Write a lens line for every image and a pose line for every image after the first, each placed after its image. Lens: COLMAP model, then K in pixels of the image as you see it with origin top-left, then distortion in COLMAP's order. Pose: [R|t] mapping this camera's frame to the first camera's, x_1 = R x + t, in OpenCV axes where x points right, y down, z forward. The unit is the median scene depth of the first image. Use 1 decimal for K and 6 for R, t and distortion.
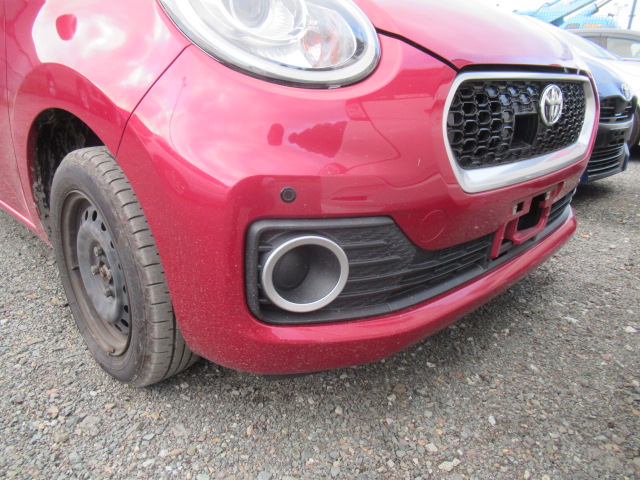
lens RADIAL K [[477.4, 0, 320.1], [0, 477.4, 243.5], [0, 0, 1]] dist [-0.007864, 0.008744]
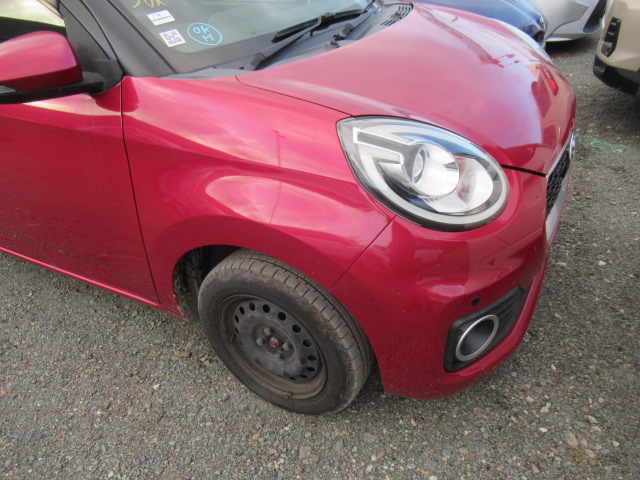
lens RADIAL K [[477.4, 0, 320.5], [0, 477.4, 243.2], [0, 0, 1]] dist [-0.007864, 0.008744]
pose [[0.957192, -0.229860, 0.175921, -0.538053], [0.186308, 0.954389, 0.233306, -0.510174], [-0.221524, -0.190543, 0.956358, -0.215163]]
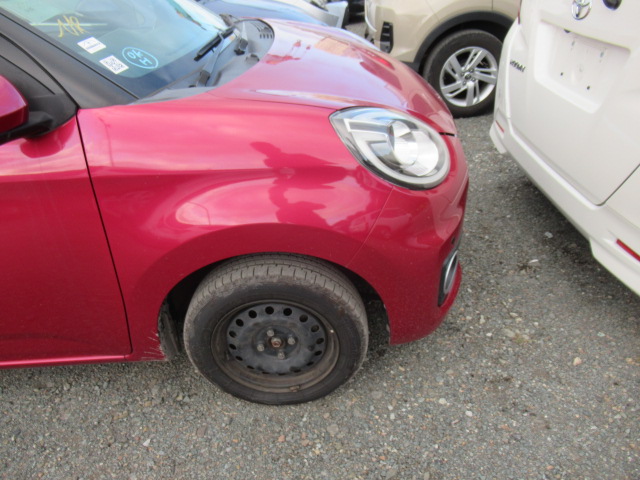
lens RADIAL K [[477.4, 0, 320.6], [0, 477.4, 241.8], [0, 0, 1]] dist [-0.007864, 0.008744]
pose [[0.701378, -0.451325, 0.551701, -1.050797], [0.329453, 0.891630, 0.310574, -0.607592], [-0.632083, -0.036070, 0.774061, -0.097720]]
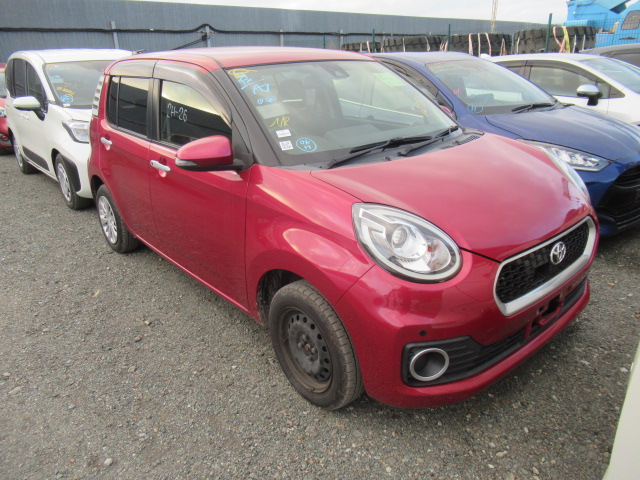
lens RADIAL K [[477.4, 0, 322.3], [0, 477.4, 243.8], [0, 0, 1]] dist [-0.007864, 0.008744]
pose [[0.993445, -0.029511, -0.110432, -0.194919], [0.031635, 0.999346, 0.017524, -0.405183], [0.109843, -0.020902, 0.993729, -0.898015]]
